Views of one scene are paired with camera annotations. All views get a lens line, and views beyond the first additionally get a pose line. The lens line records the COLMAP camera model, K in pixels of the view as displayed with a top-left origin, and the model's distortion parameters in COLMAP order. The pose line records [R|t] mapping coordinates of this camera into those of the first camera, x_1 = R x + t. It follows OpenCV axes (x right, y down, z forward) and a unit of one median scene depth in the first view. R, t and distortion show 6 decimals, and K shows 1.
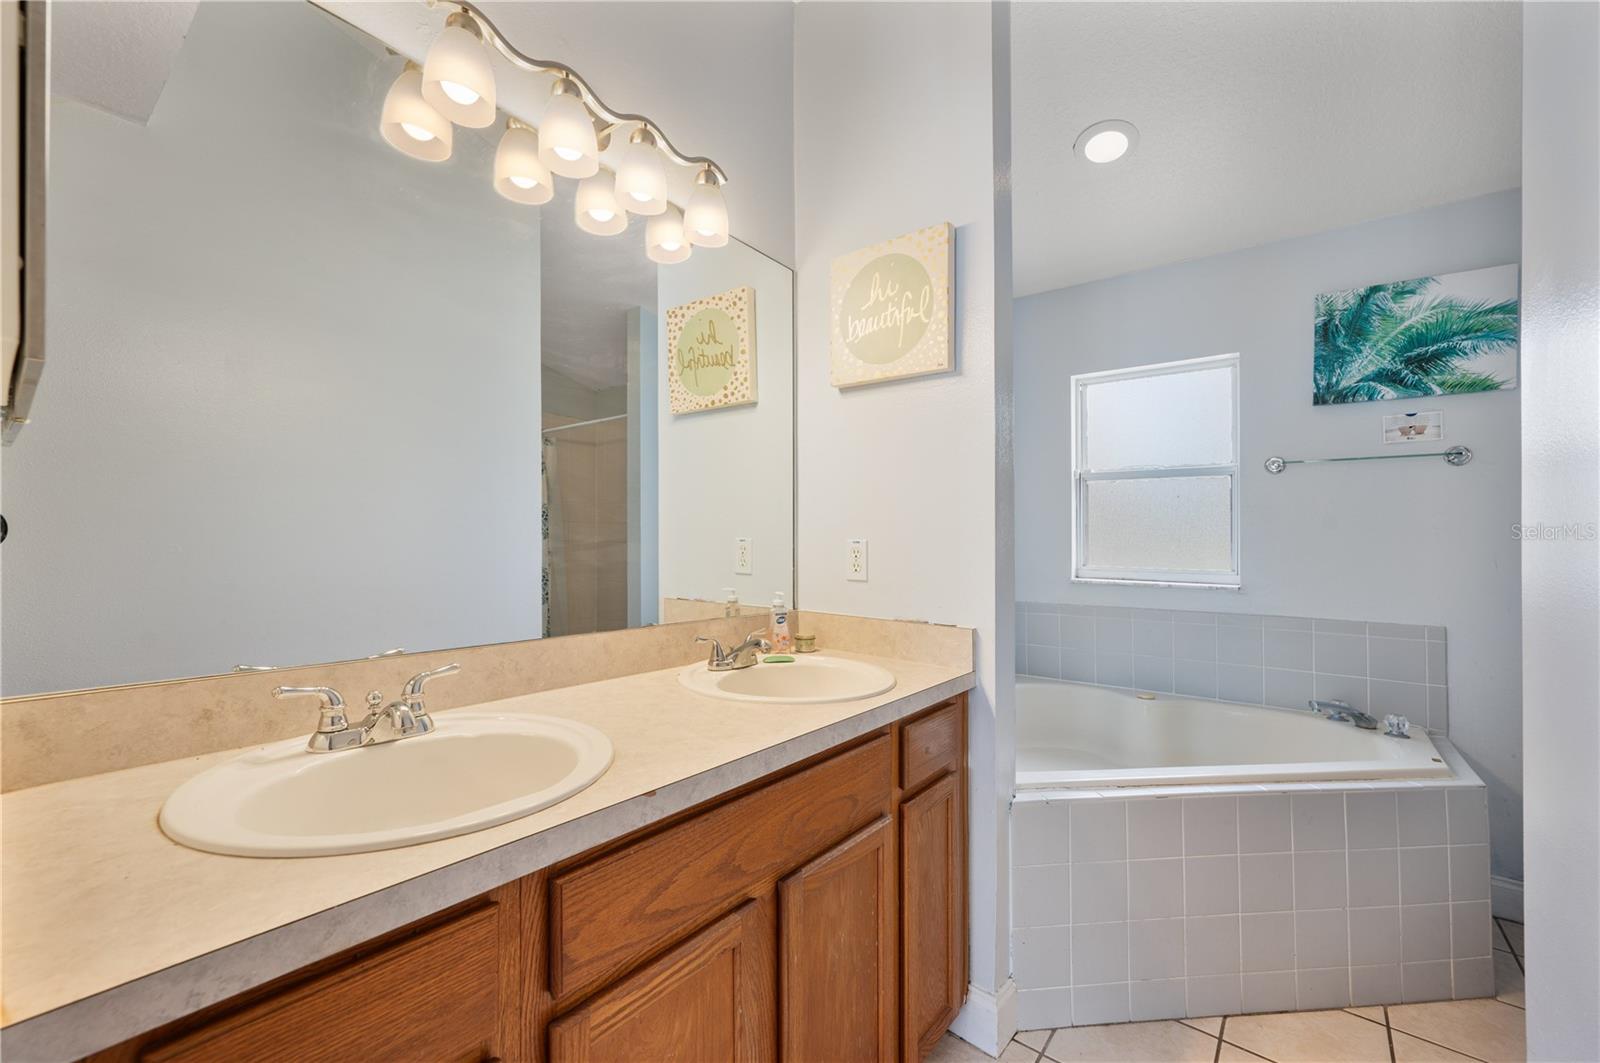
lens RADIAL K [[647.8, 0, 795.2], [0, 647.8, 537.4], [0, 0, 1]] dist [0.001864, 0.000201]
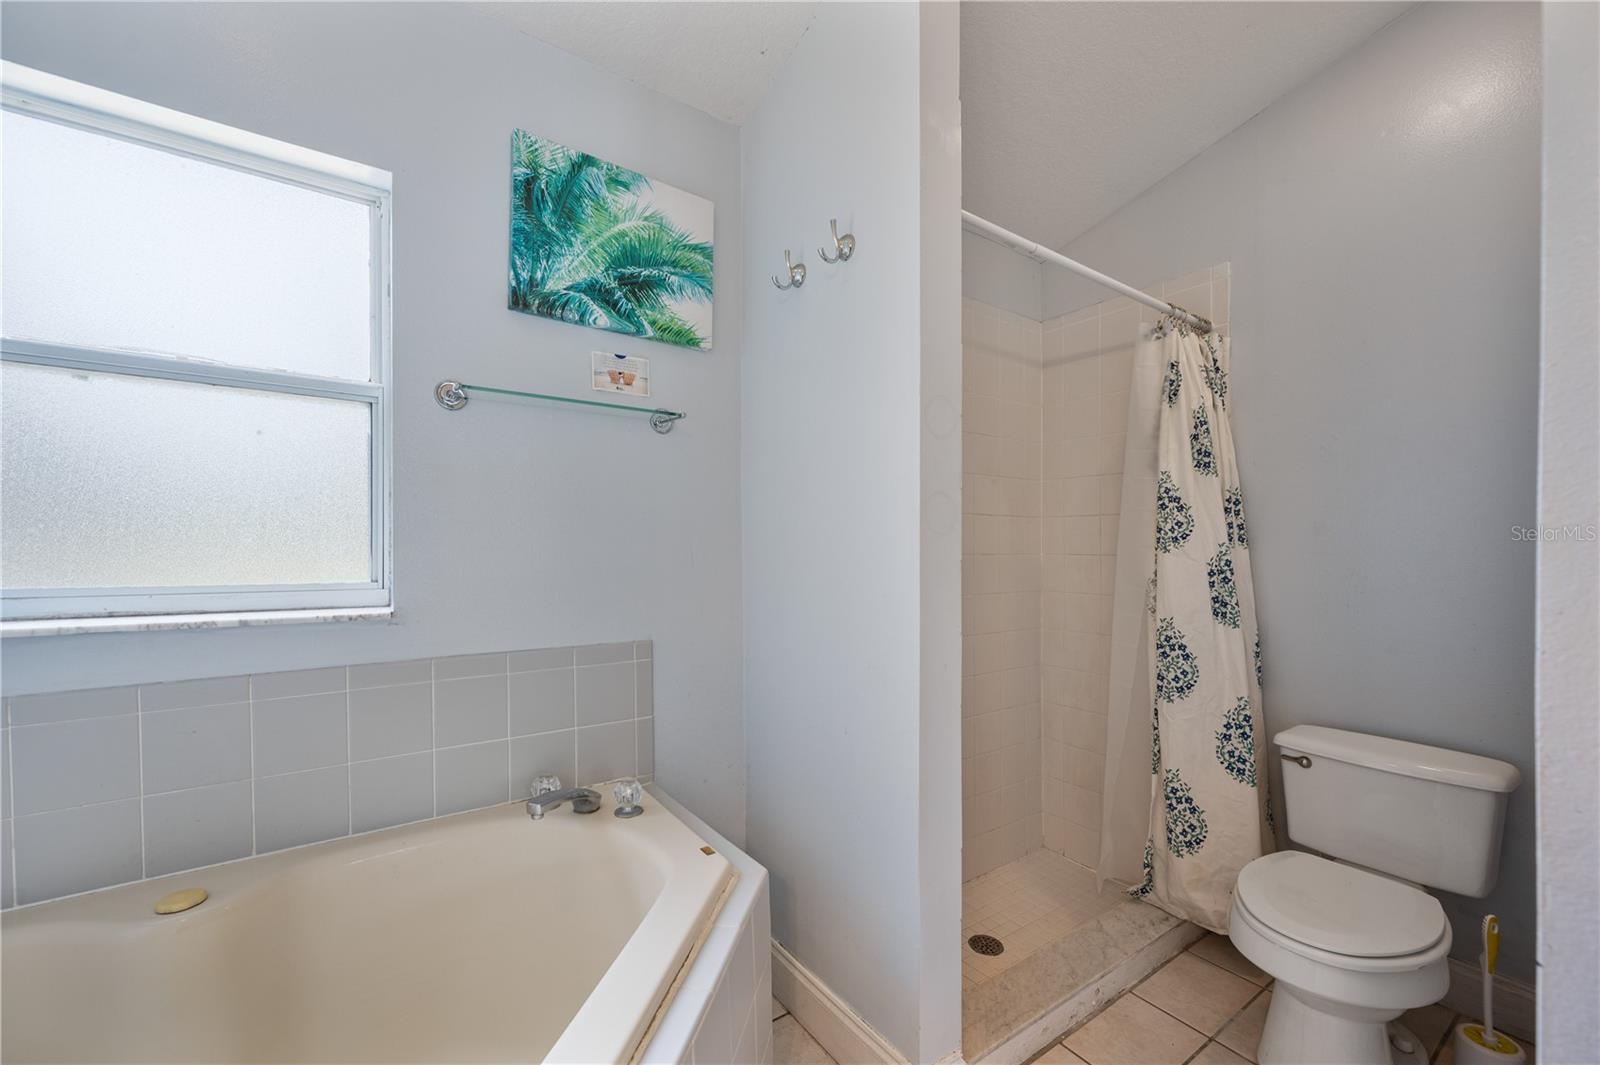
lens RADIAL K [[647.8, 0, 799.3], [0, 647.8, 544.7], [0, 0, 1]] dist [0.001864, 0.000201]
pose [[0.275446, -0.010109, 0.961263, 0.295620], [-0.013737, 0.999801, 0.014450, 0.010199], [-0.961218, -0.017186, 0.275253, 0.593821]]
